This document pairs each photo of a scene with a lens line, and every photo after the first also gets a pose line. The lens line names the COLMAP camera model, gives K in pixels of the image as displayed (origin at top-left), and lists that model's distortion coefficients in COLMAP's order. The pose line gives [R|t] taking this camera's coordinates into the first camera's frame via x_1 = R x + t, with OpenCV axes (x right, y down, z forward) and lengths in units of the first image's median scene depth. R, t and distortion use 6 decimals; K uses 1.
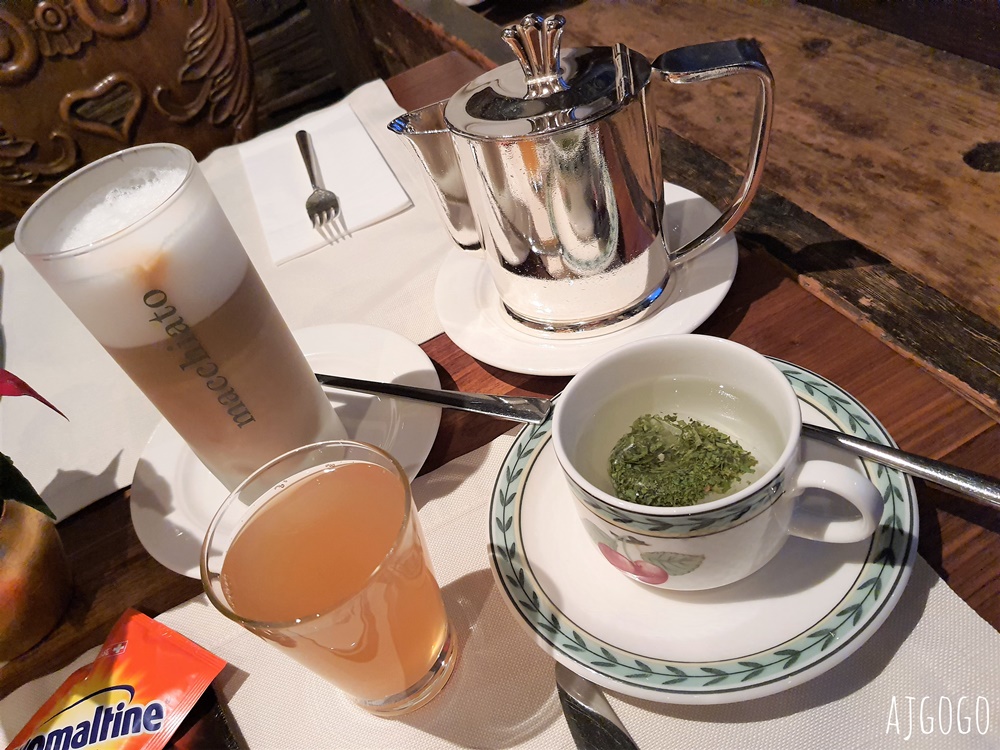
lens RADIAL K [[765.2, 0, 491.9], [0, 765.2, 368.3], [0, 0, 1]] dist [0.061083, -0.116701]
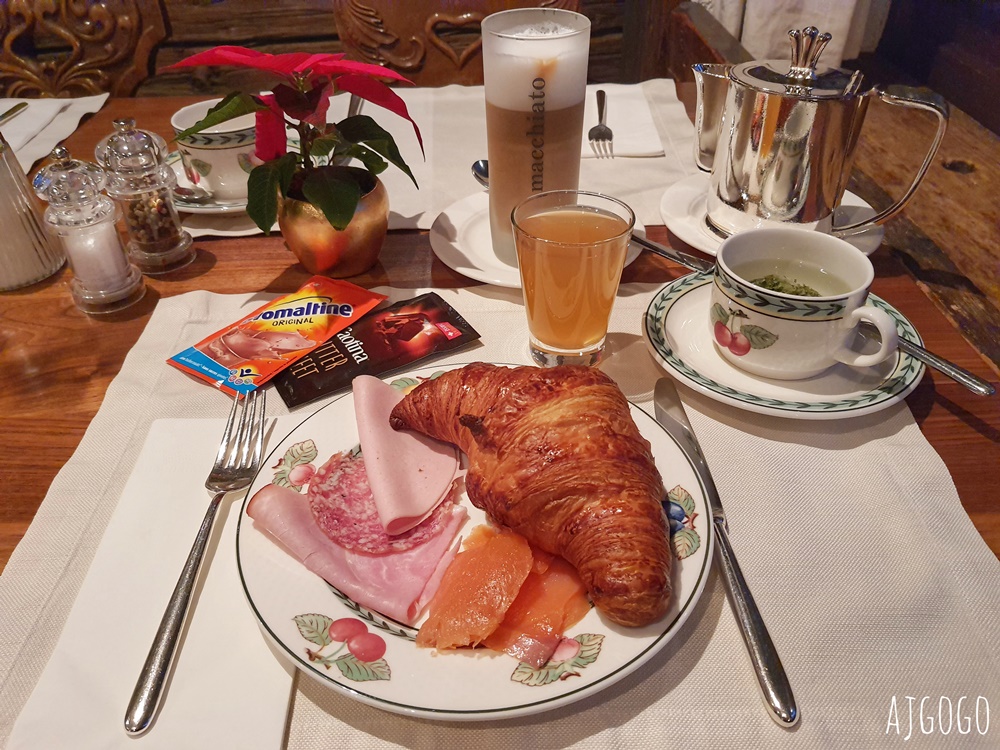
lens RADIAL K [[765.5, 0, 500.0], [0, 765.5, 375.0], [0, 0, 1]] dist [0.075009, -0.123659]
pose [[0.892425, 0.420073, -0.164668, 0.033979], [-0.430981, 0.901660, -0.035562, 0.418813], [0.133536, 0.102706, 0.985708, -0.460684]]
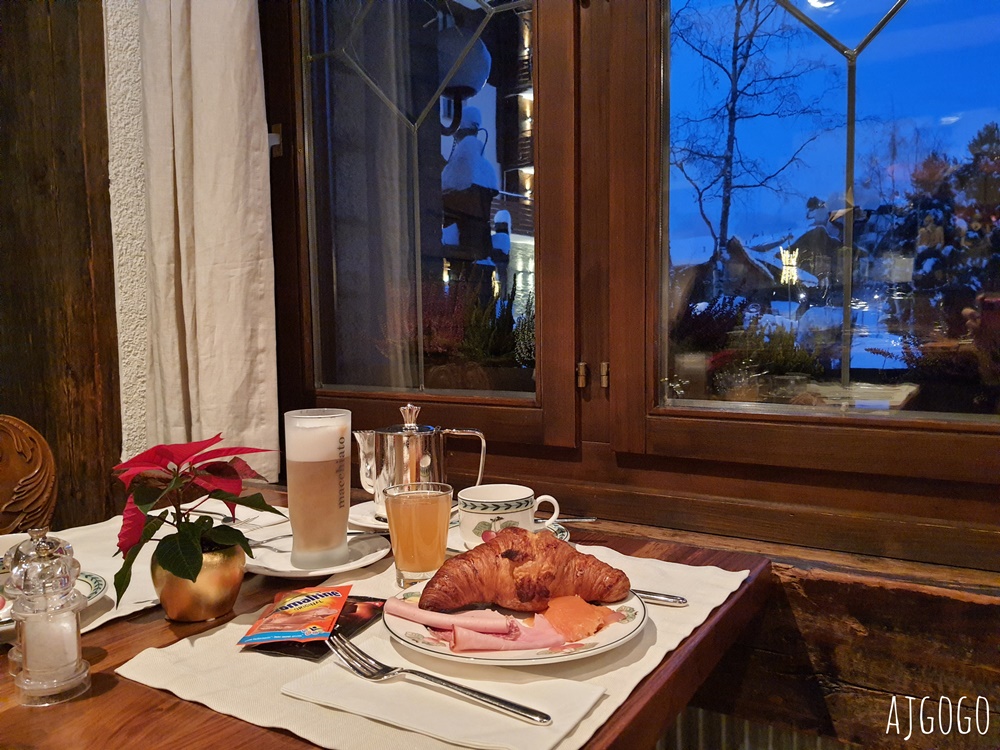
lens RADIAL K [[765.2, 0, 491.9], [0, 765.2, 368.3], [0, 0, 1]] dist [0.061083, -0.116701]
pose [[0.833258, 0.186951, 0.520318, -1.063133], [0.236853, 0.729664, -0.641476, 1.194572], [-0.499582, 0.657753, 0.563718, -0.775607]]
